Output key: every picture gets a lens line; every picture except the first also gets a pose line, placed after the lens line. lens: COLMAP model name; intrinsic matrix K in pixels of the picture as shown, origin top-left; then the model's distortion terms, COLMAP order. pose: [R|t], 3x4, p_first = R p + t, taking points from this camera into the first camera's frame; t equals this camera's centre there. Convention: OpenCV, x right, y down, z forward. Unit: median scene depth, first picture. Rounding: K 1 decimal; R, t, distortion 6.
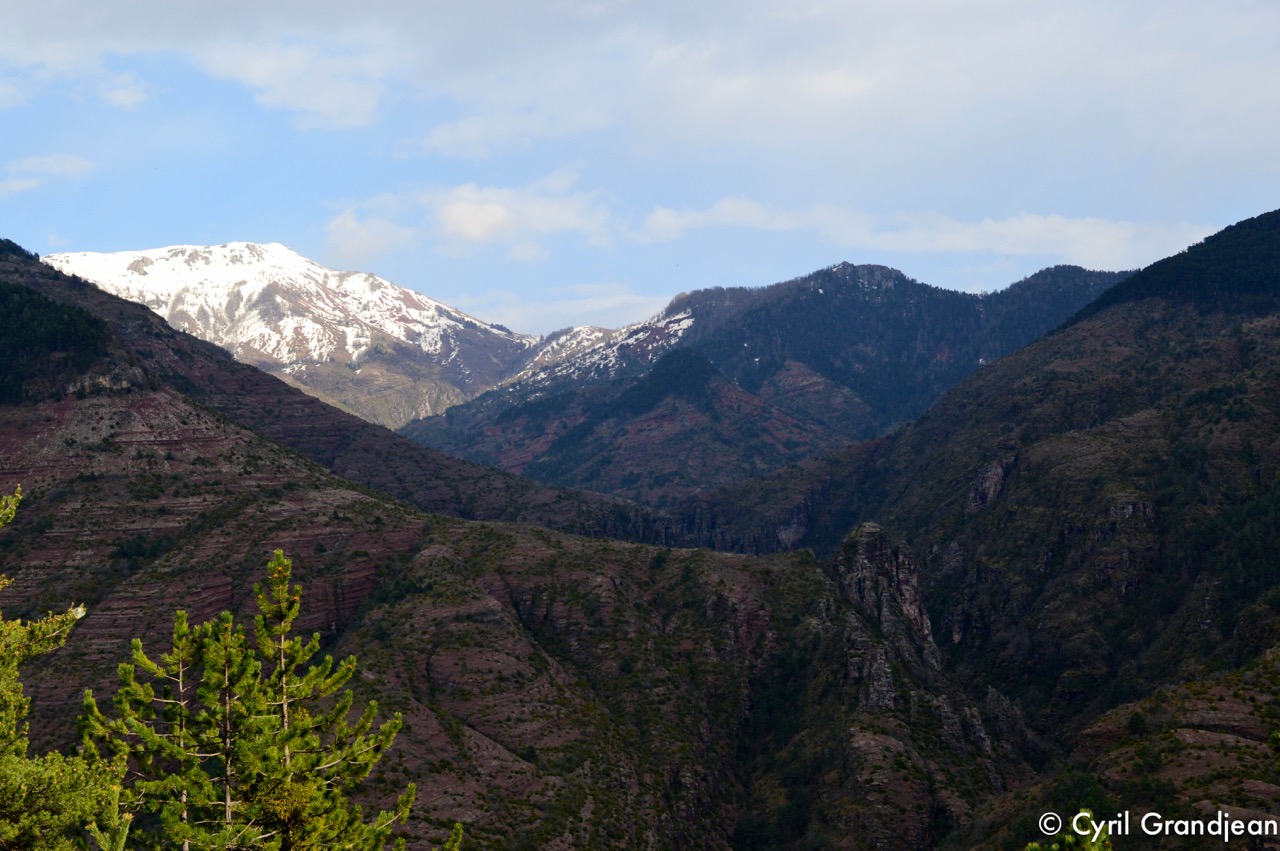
lens RADIAL K [[2034.0, 0, 640.0], [0, 2034.0, 425.5], [0, 0, 1]] dist [-0.028679, -0.037450]
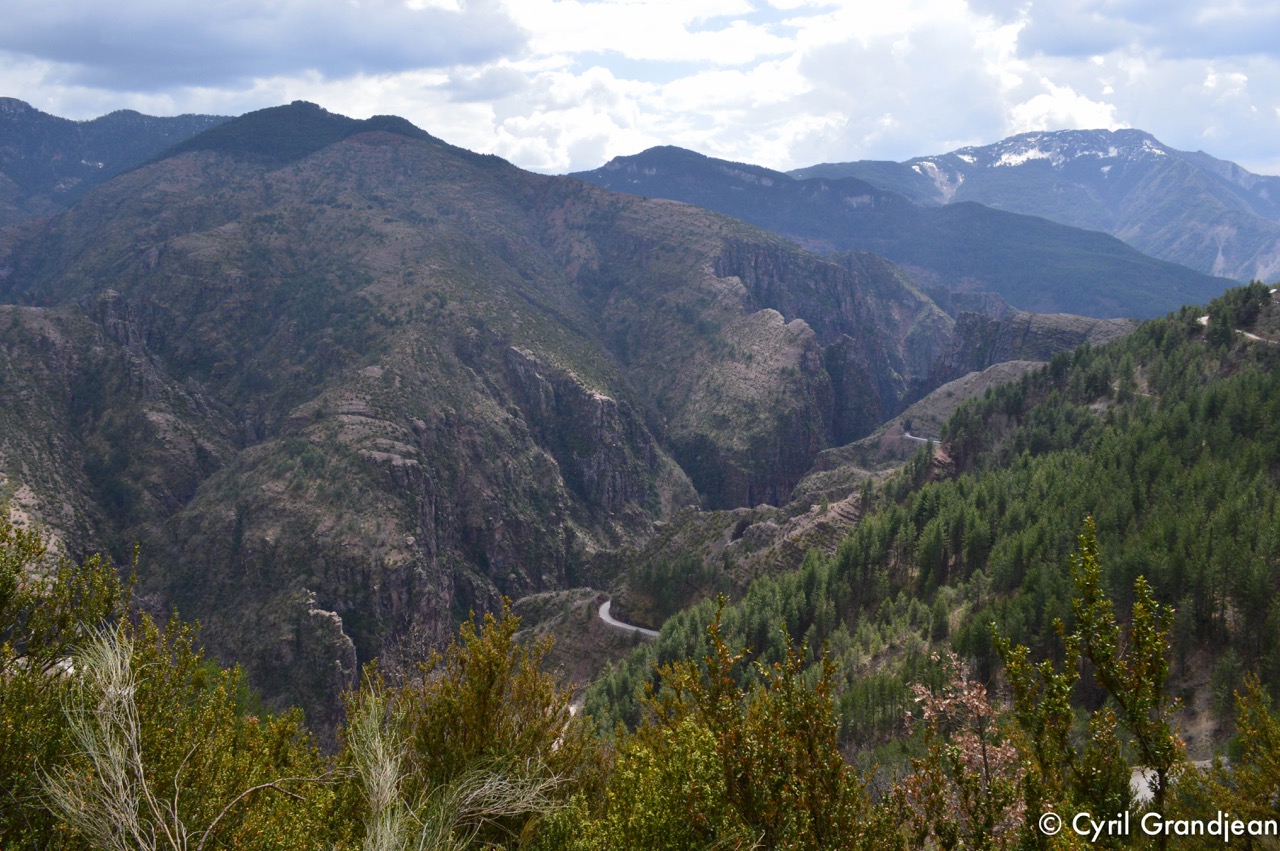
lens RADIAL K [[1028.2, 0, 642.4], [0, 1028.2, 409.8], [0, 0, 1]] dist [-0.087270, 0.015987]
pose [[0.755291, -0.068189, 0.651832, -0.117916], [-0.075620, 0.978863, 0.190022, -0.052657], [-0.651012, -0.192814, 0.734170, -0.032205]]
